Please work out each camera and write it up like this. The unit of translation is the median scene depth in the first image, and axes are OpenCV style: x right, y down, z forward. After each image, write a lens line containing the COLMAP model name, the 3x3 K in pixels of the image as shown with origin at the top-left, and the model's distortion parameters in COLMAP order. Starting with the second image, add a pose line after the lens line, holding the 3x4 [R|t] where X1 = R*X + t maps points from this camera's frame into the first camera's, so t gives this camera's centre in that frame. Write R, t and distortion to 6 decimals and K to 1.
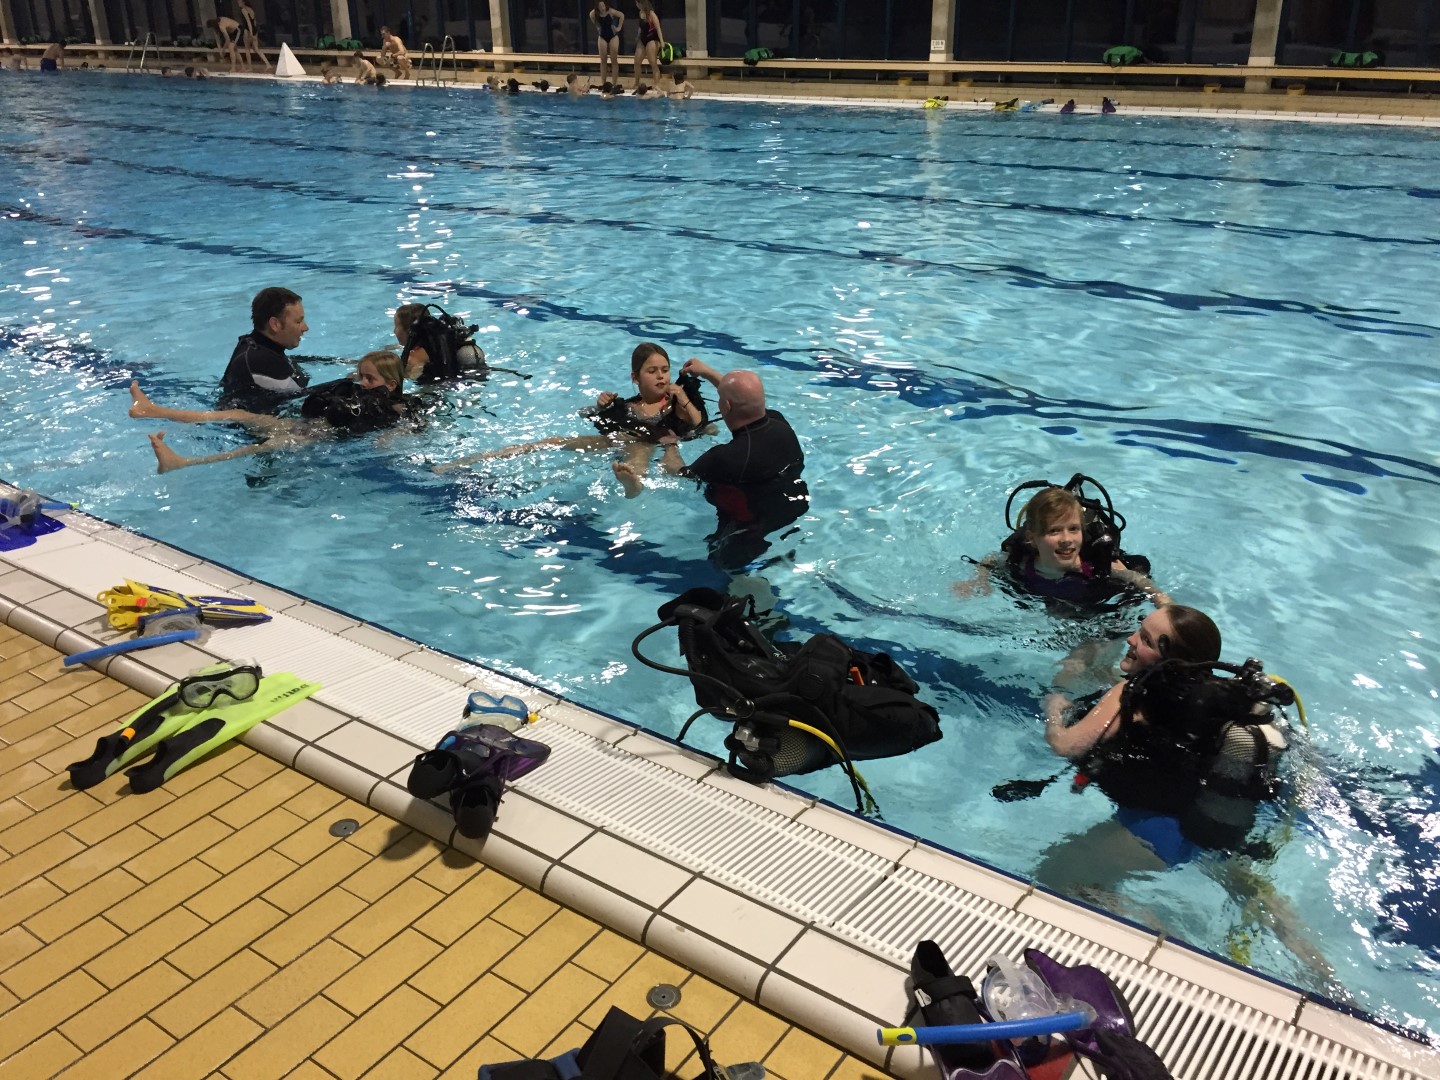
lens RADIAL K [[1210.0, 0, 720.0], [0, 1210.0, 540.0], [0, 0, 1]] dist [0.094886, -0.144982]
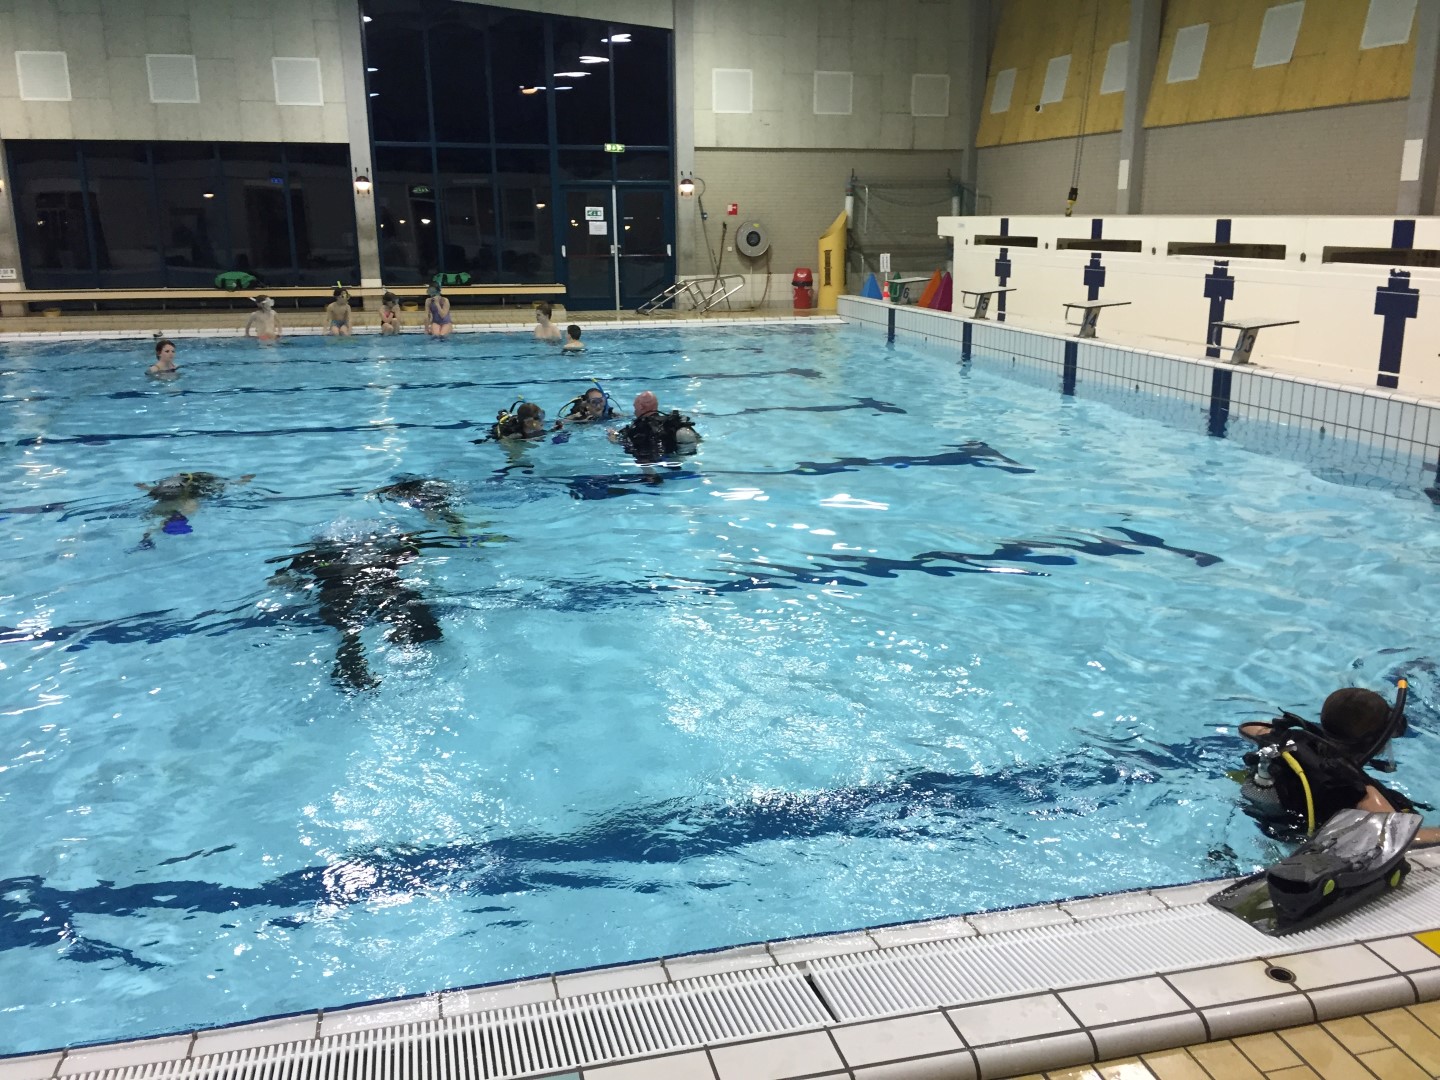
lens RADIAL K [[1210.0, 0, 720.0], [0, 1210.0, 540.0], [0, 0, 1]] dist [0.094886, -0.144982]
pose [[0.635759, -0.185295, 0.749317, -0.195046], [0.306565, 0.951526, -0.024807, -0.040982], [-0.708398, 0.245486, 0.661746, 0.095687]]
